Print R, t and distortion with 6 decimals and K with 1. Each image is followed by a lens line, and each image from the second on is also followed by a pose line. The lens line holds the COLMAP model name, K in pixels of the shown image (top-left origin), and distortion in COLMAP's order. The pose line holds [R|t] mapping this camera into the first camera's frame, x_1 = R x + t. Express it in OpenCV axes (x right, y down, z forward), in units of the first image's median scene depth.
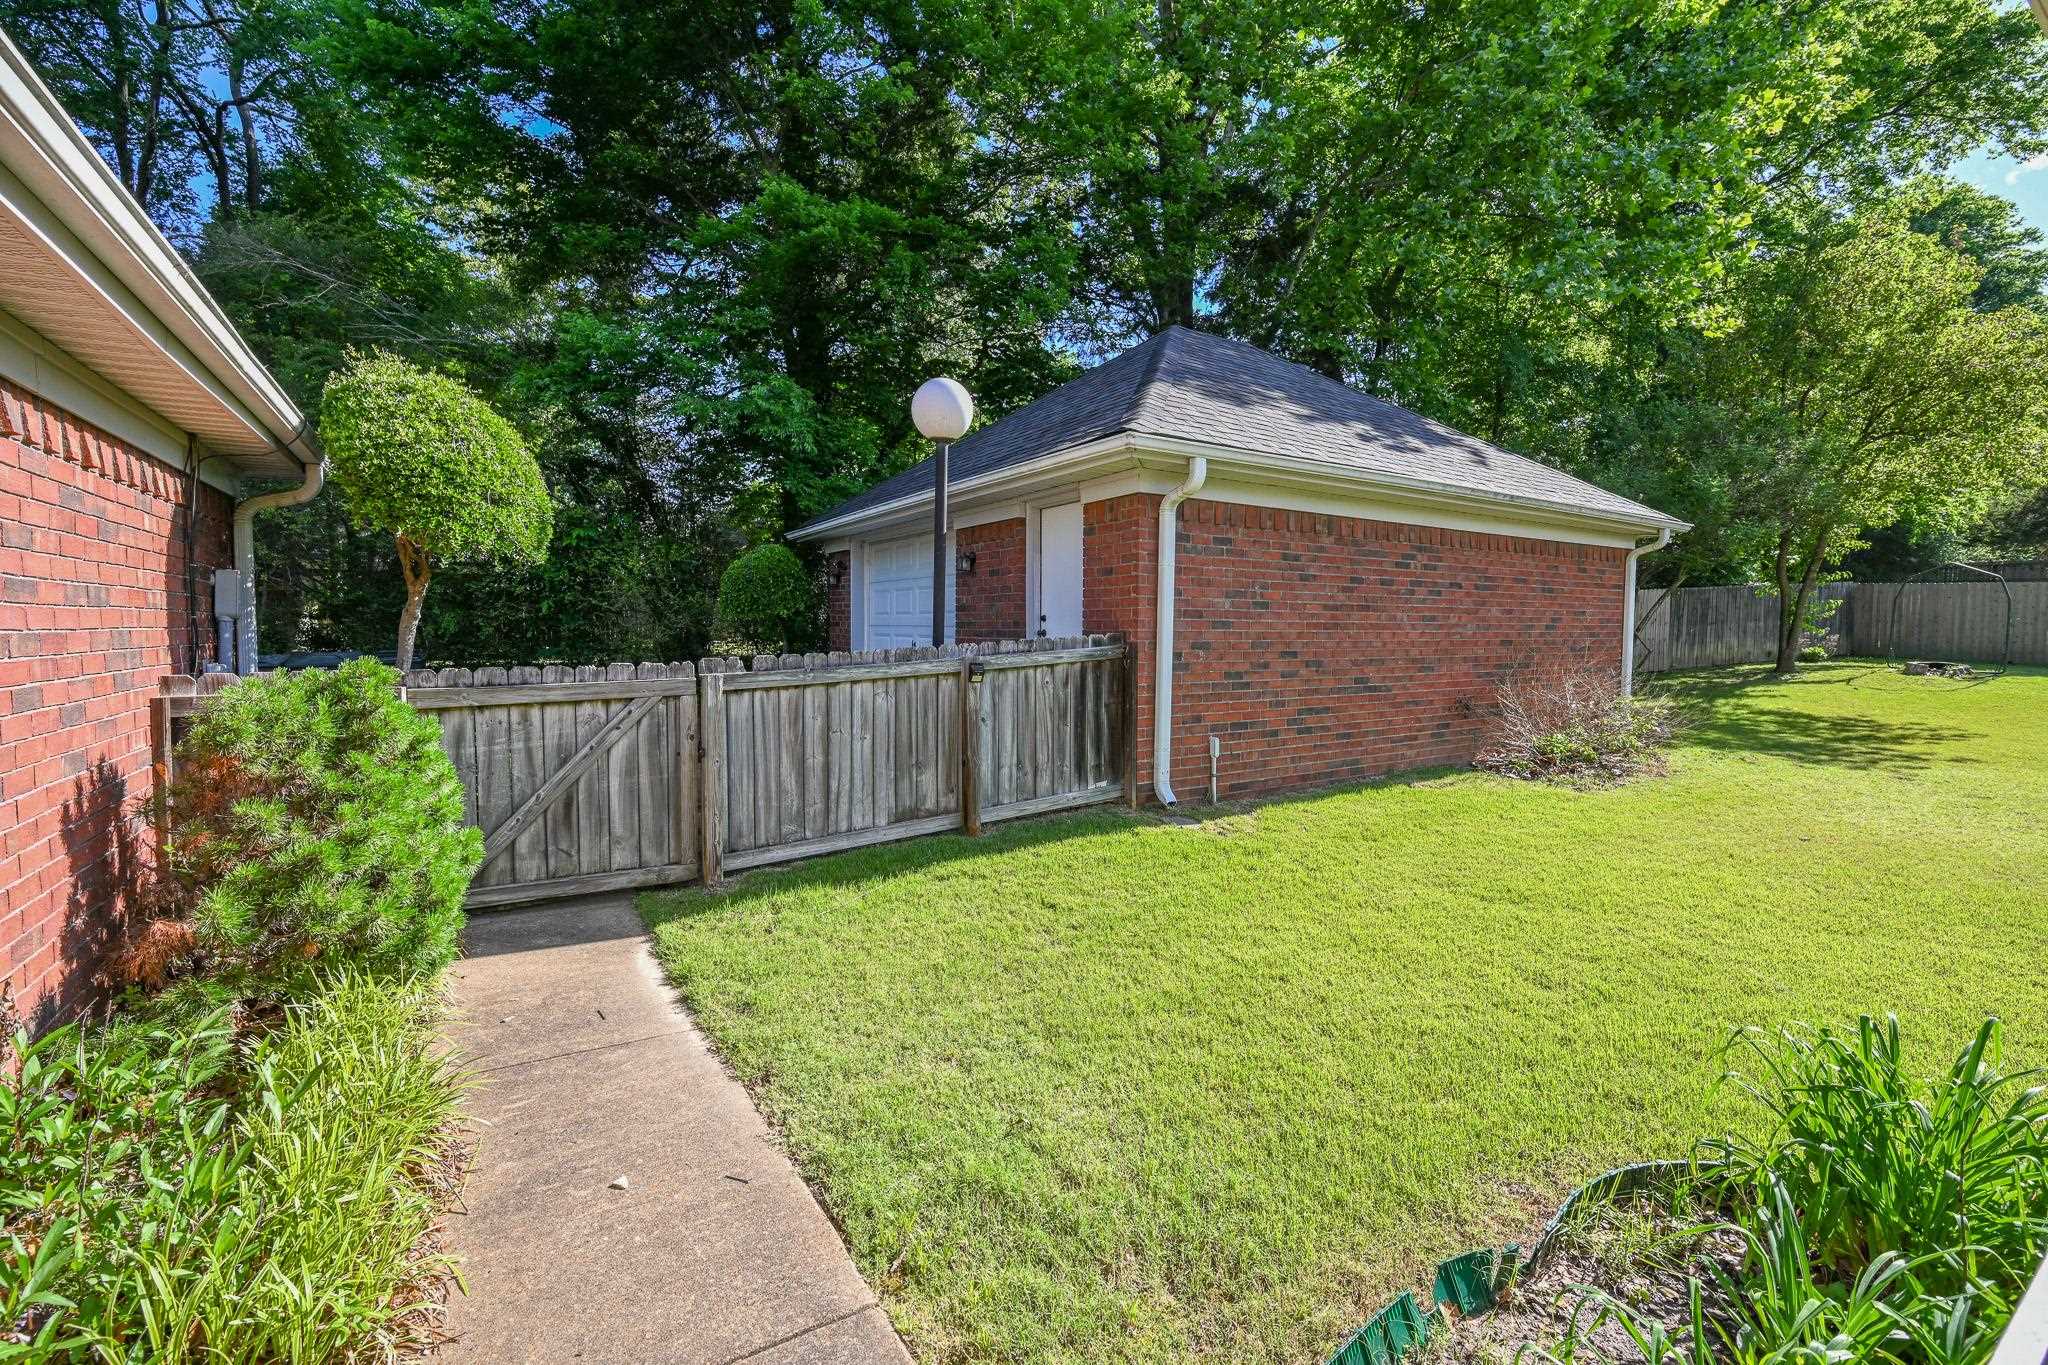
lens RADIAL K [[868.6, 0, 1015.2], [0, 868.6, 677.6], [0, 0, 1]] dist [-0.002126, 0.000170]
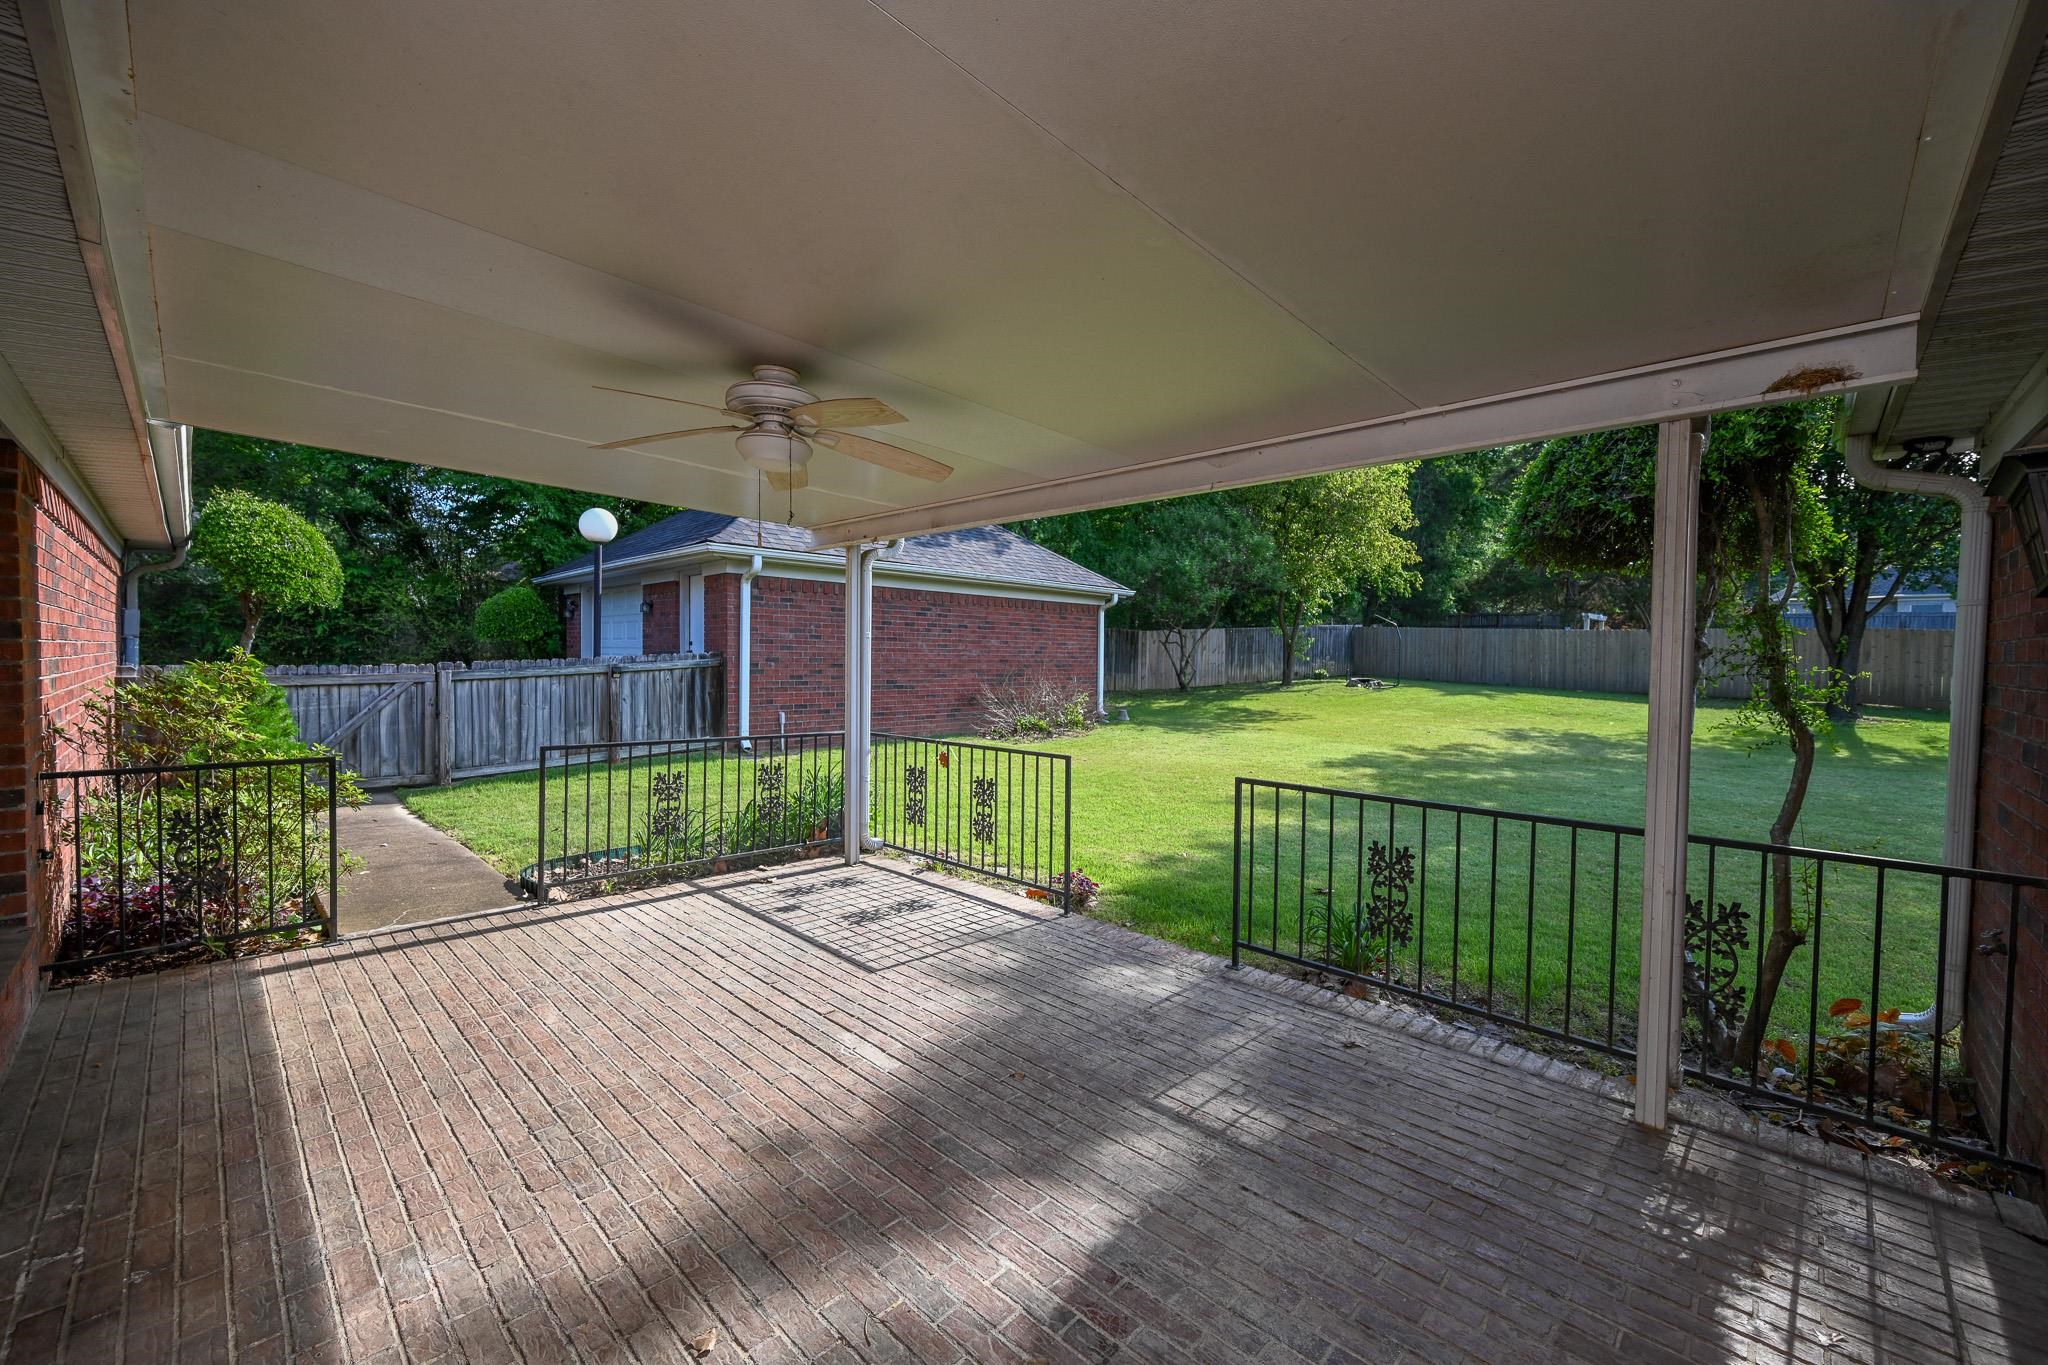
lens RADIAL K [[823.6, 0, 1024.0], [0, 823.6, 682.5], [0, 0, 1]] dist [0.003278, -0.000264]
pose [[0.974499, 0.000051, 0.224392, 0.430394], [0.005319, 0.999714, -0.023328, 0.064642], [-0.224329, 0.023926, 0.974220, -0.926938]]
